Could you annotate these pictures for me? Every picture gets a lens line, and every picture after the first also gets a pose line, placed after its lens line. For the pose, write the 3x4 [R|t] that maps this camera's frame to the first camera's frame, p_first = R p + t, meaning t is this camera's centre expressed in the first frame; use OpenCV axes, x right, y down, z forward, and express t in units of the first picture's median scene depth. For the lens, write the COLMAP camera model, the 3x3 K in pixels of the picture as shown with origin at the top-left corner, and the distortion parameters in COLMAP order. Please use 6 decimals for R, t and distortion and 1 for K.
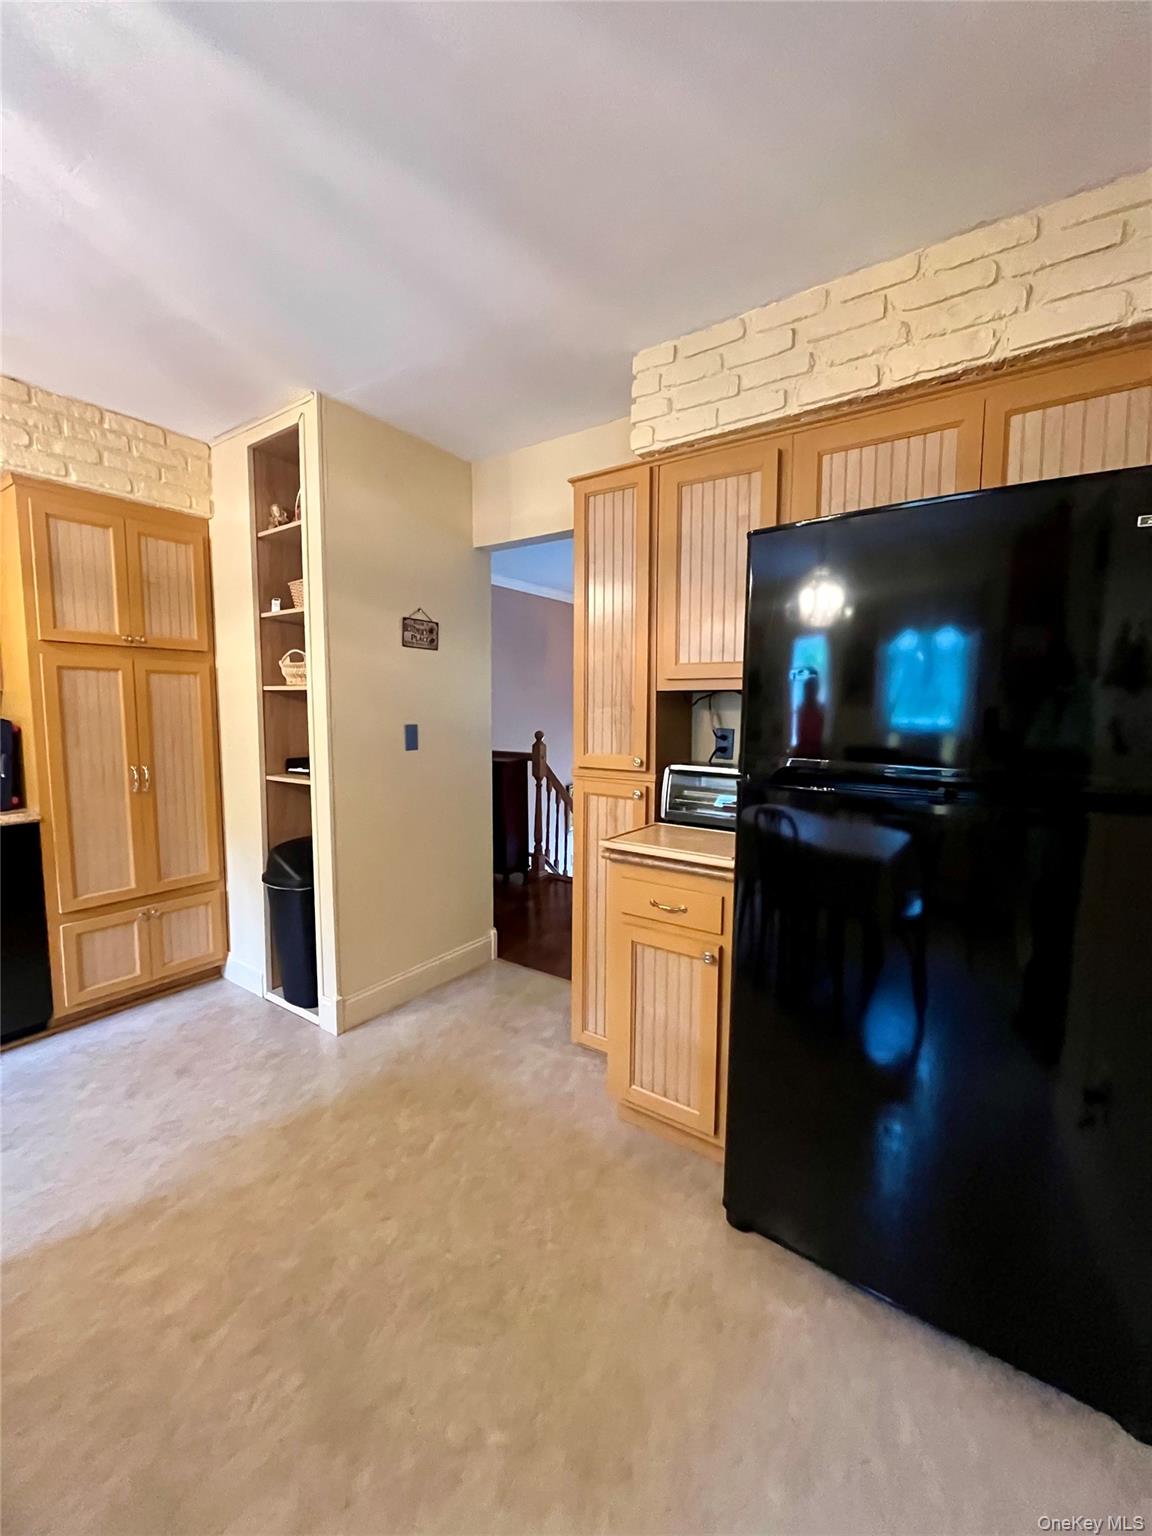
lens RADIAL K [[619.1, 0, 578.2], [0, 619.1, 763.6], [0, 0, 1]] dist [-0.002744, 0.000037]
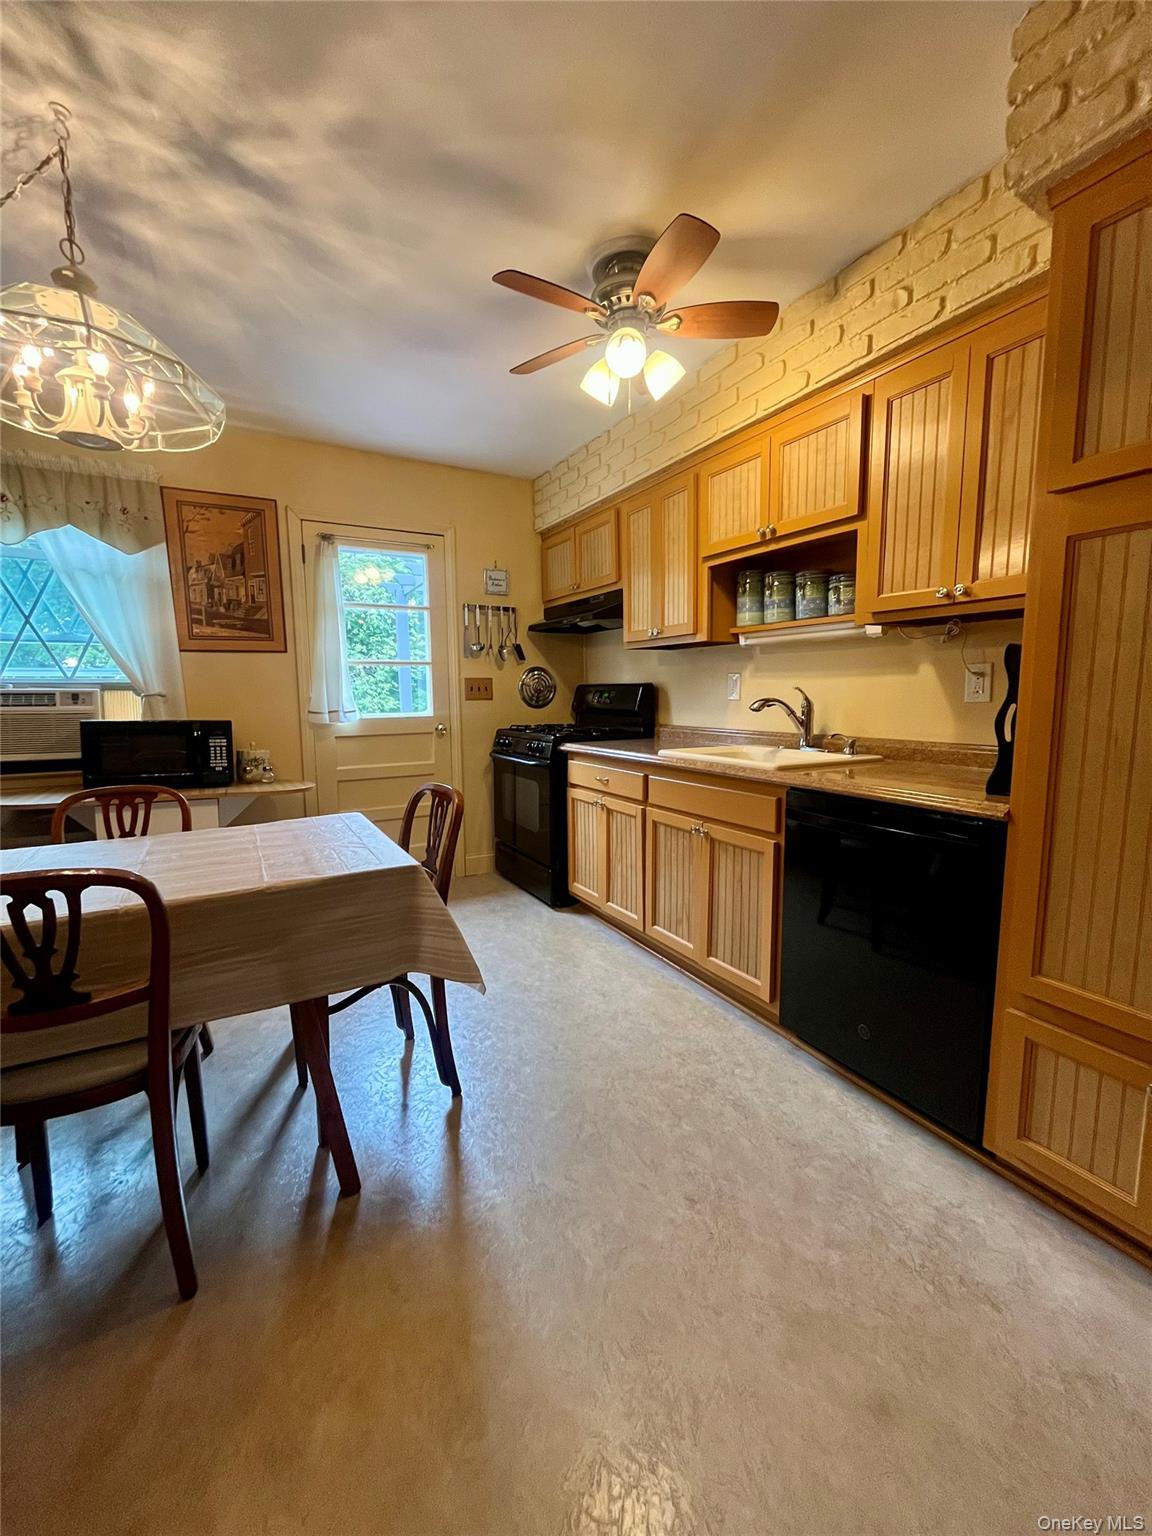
lens RADIAL K [[619.1, 0, 578.2], [0, 619.1, 763.6], [0, 0, 1]] dist [-0.002744, 0.000037]
pose [[-0.442157, 0.105196, -0.890747, -0.168567], [-0.079236, 0.984635, 0.155616, -0.018055], [0.893431, 0.139385, -0.427028, 0.826184]]
